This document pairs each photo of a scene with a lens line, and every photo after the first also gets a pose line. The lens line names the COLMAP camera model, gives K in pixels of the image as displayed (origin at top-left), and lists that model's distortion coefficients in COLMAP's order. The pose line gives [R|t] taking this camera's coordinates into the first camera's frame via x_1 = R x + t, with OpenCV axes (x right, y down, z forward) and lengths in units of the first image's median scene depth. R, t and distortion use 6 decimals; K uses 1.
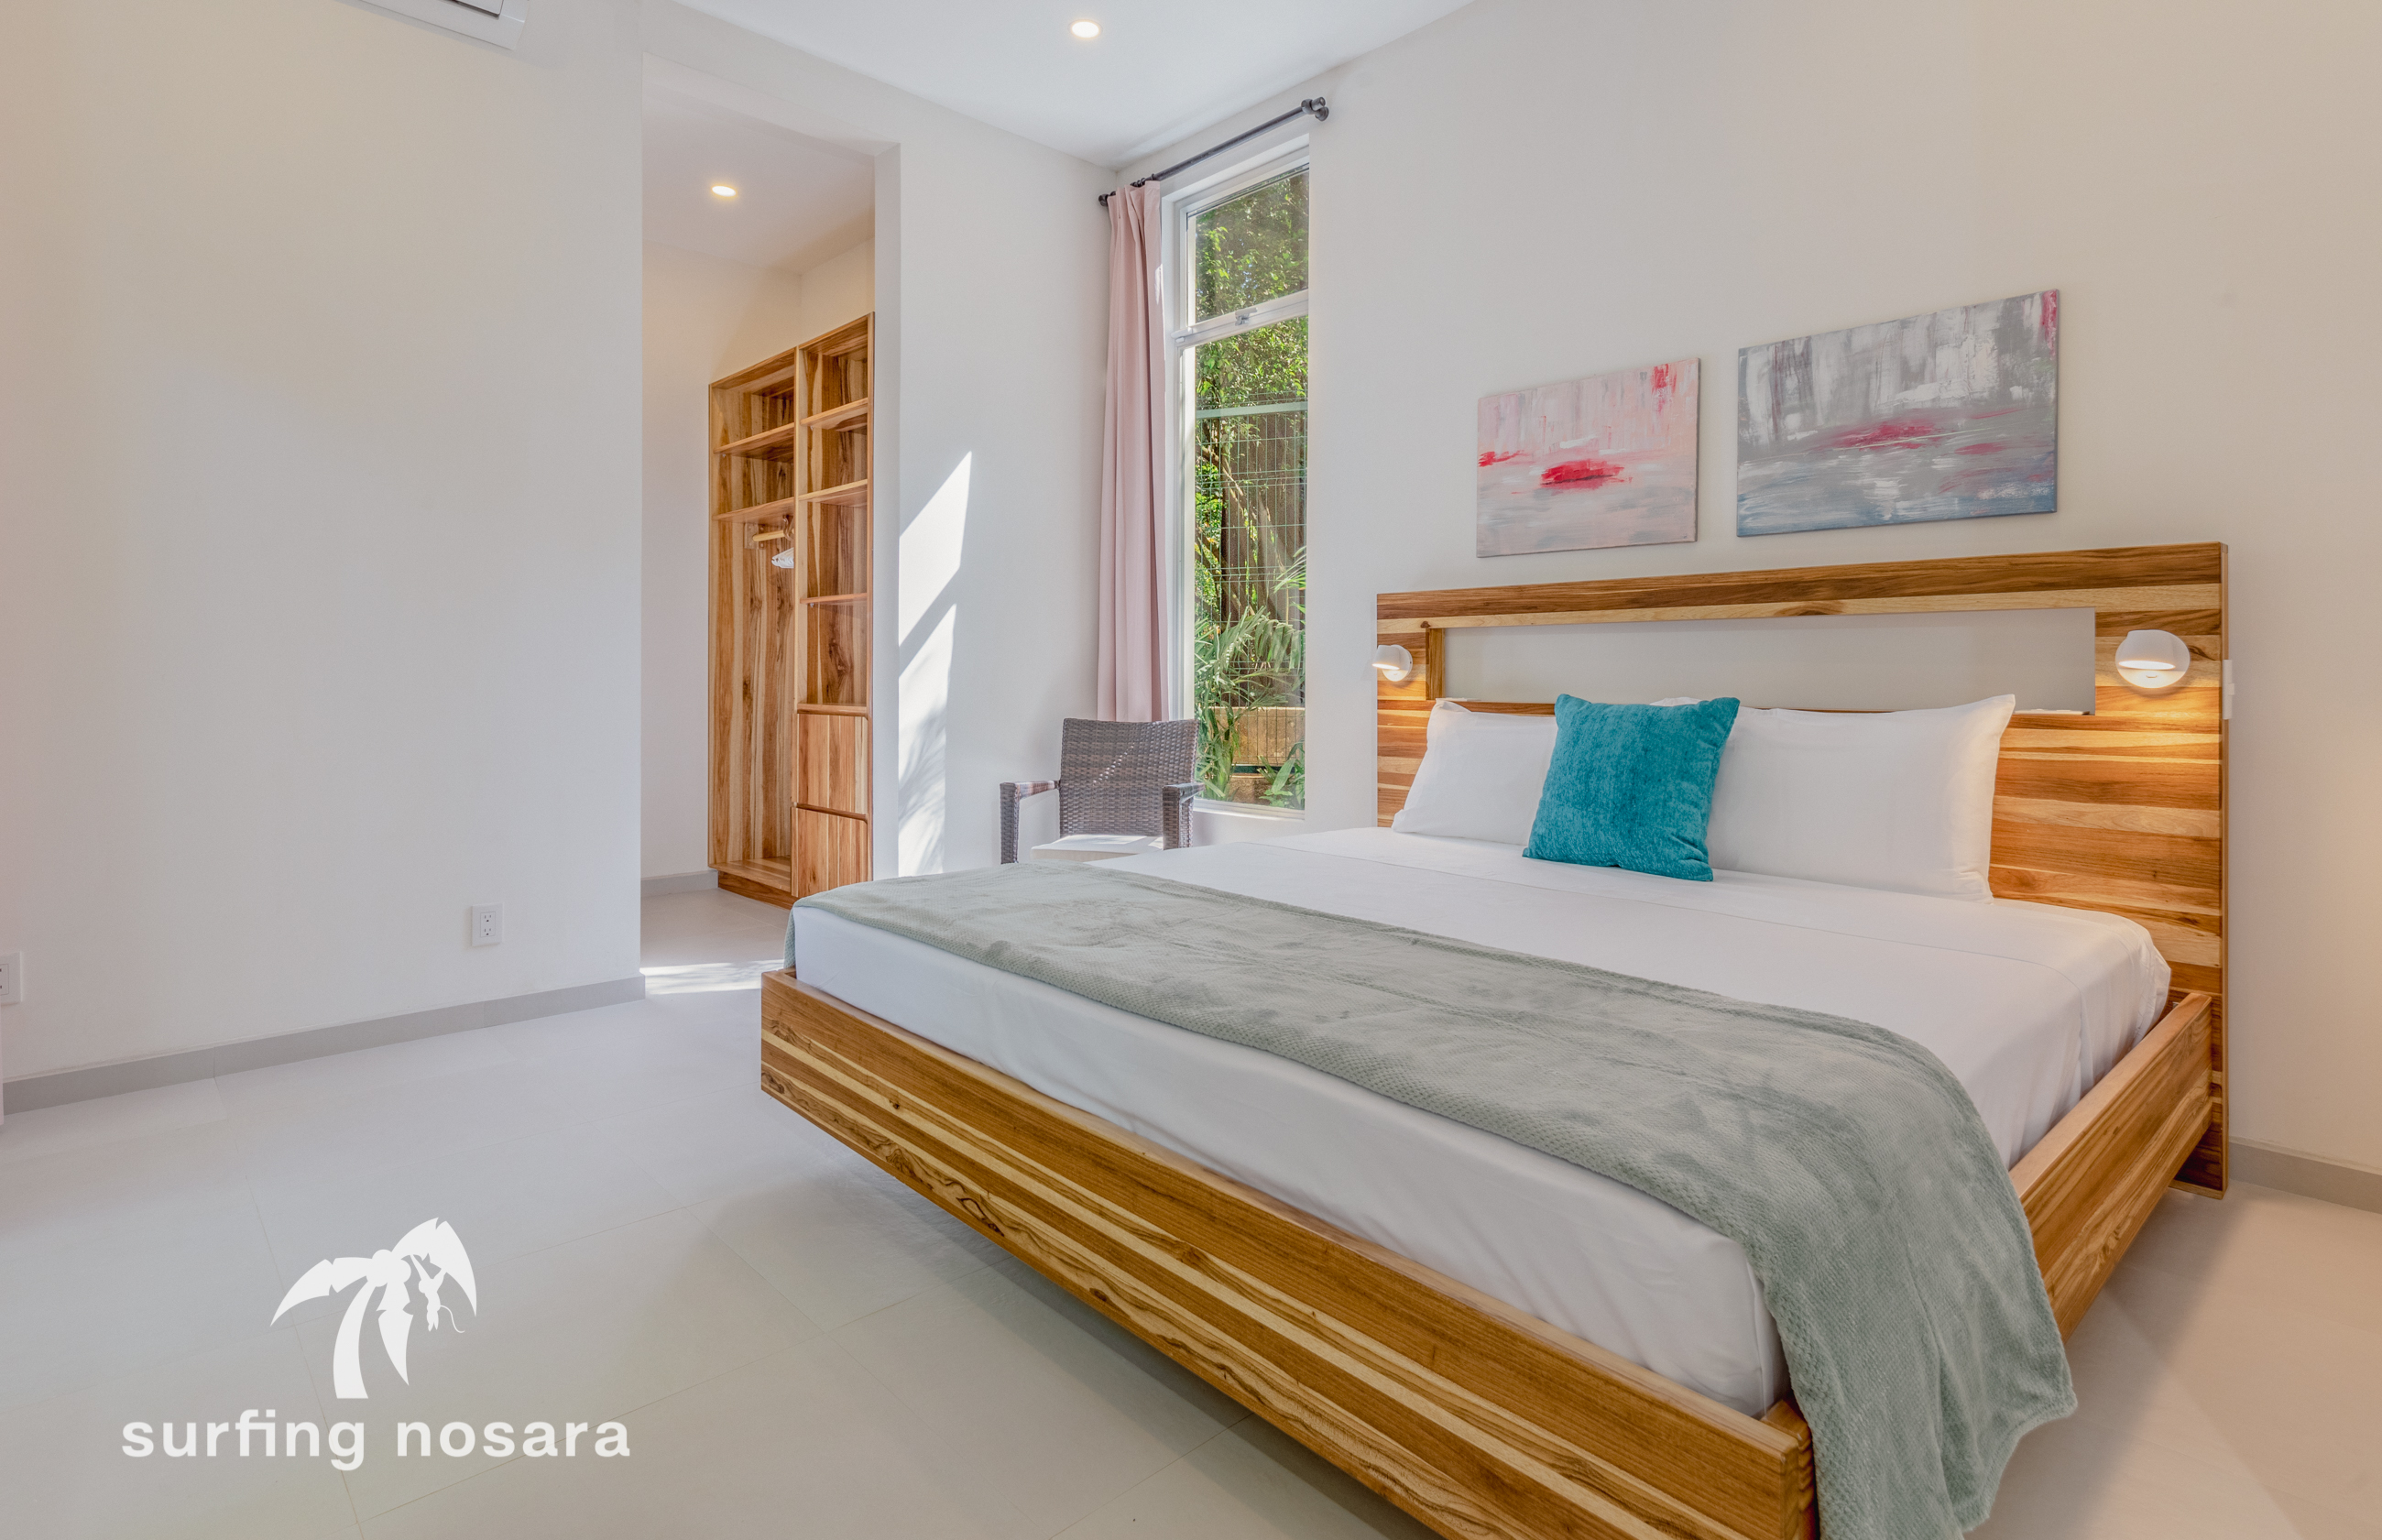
lens RADIAL K [[1198.5, 0, 1213.0], [0, 1198.5, 685.6], [0, 0, 1]] dist [-0.007421, -0.000151]
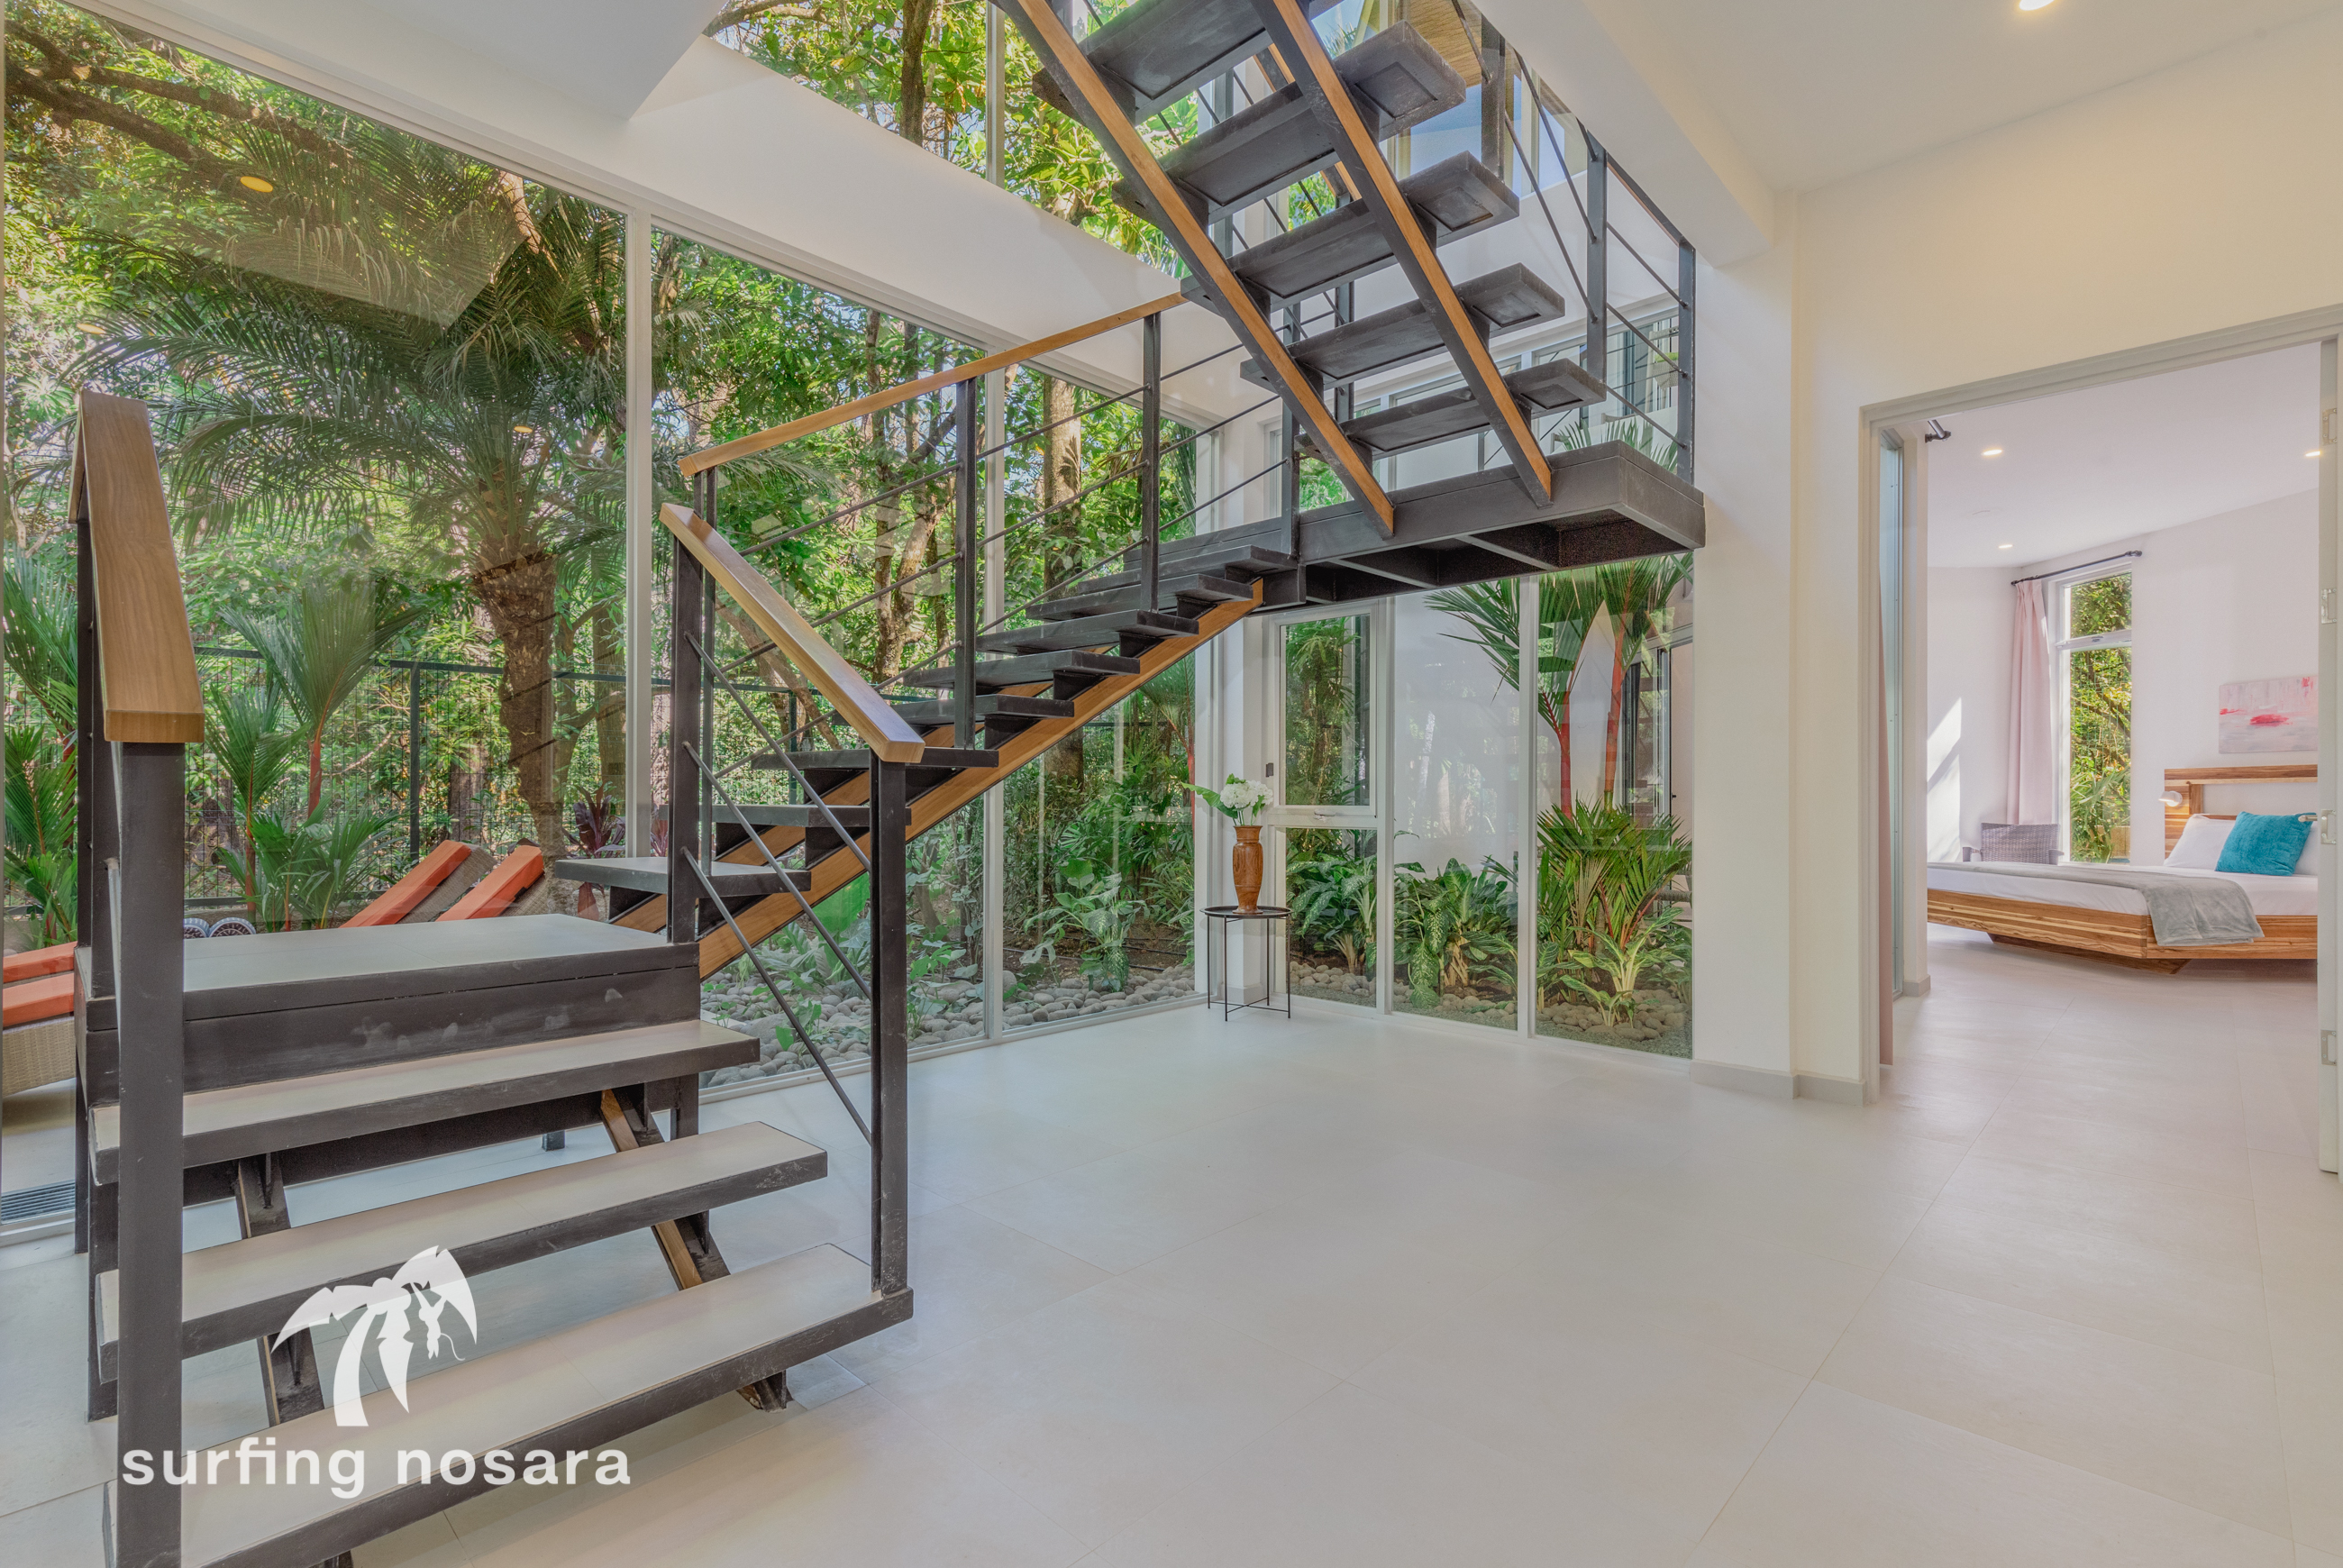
lens RADIAL K [[1073.9, 0, 1166.2], [0, 1073.9, 792.0], [0, 0, 1]] dist [0.003656, -0.001316]
pose [[0.726236, -0.004646, -0.687430, 0.170231], [-0.009142, 0.999823, -0.016416, 0.020704], [0.687385, 0.018206, 0.726065, -1.910571]]
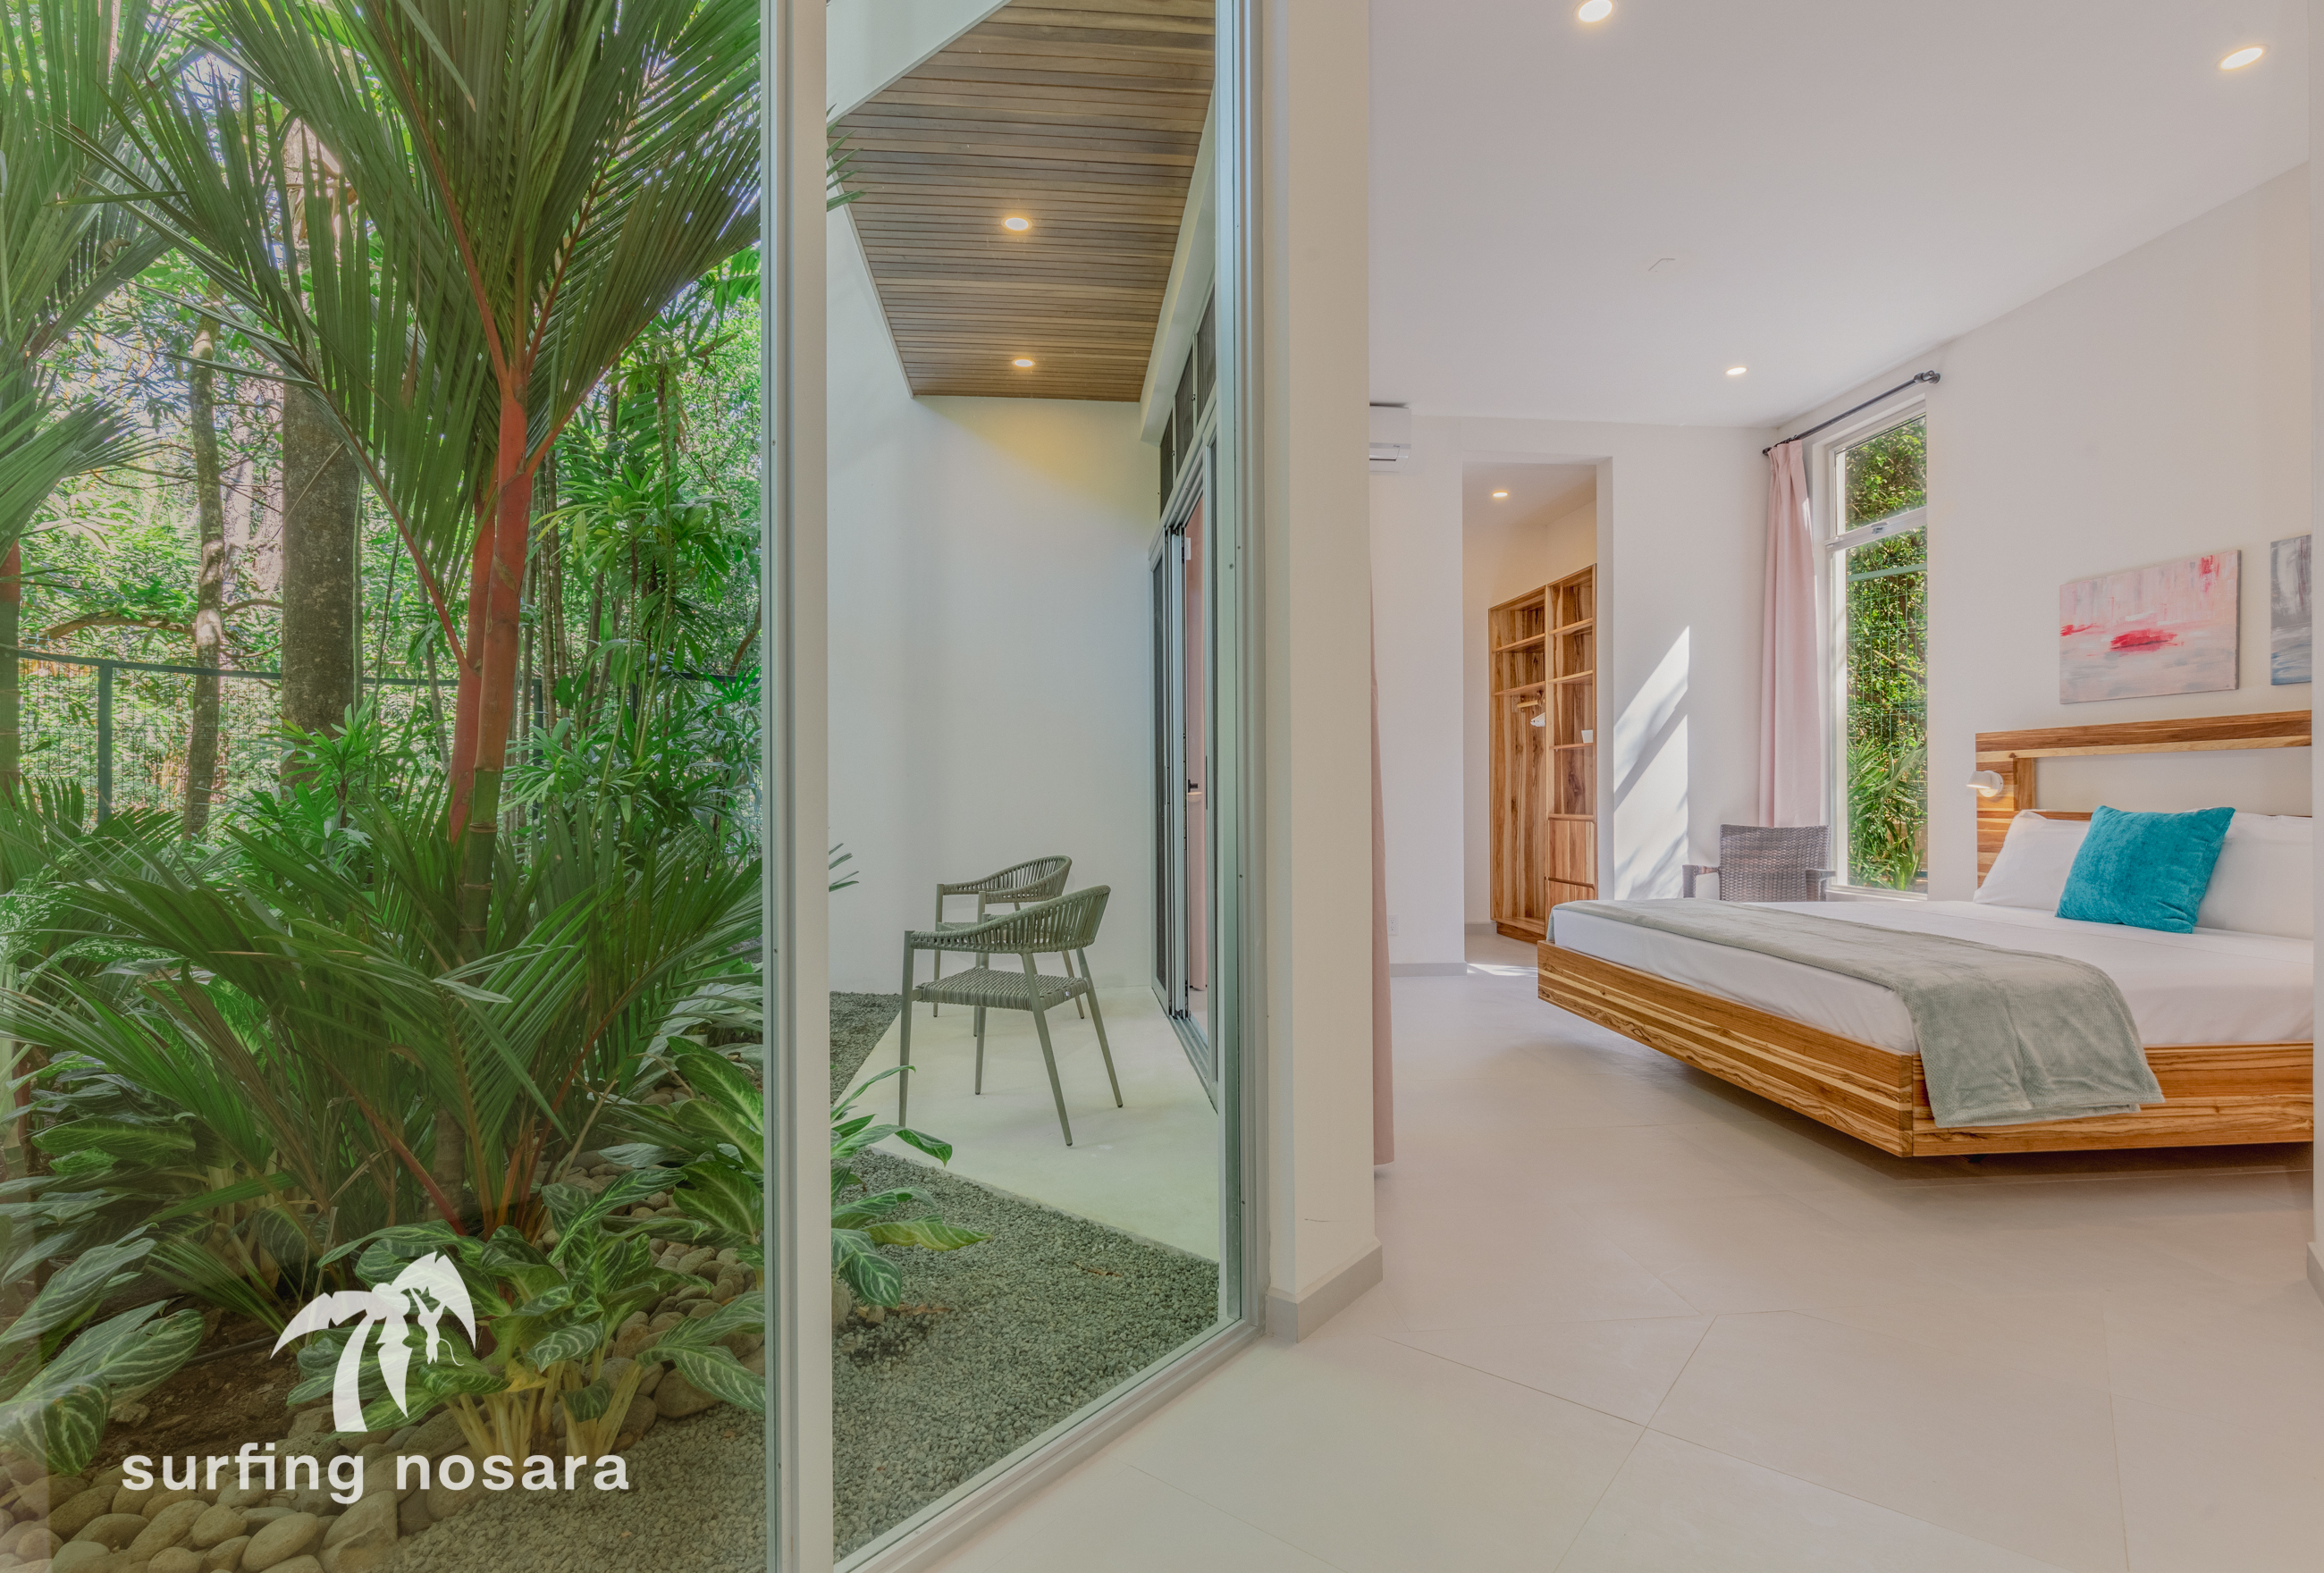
lens RADIAL K [[1131.4, 0, 1160.6], [0, 1131.4, 785.1], [0, 0, 1]] dist [-0.000500, 0.000516]
pose [[0.793774, -0.011613, -0.608102, 0.187877], [0.000002, 0.999818, -0.019091, 0.007161], [0.608213, 0.015152, 0.793630, -0.602647]]
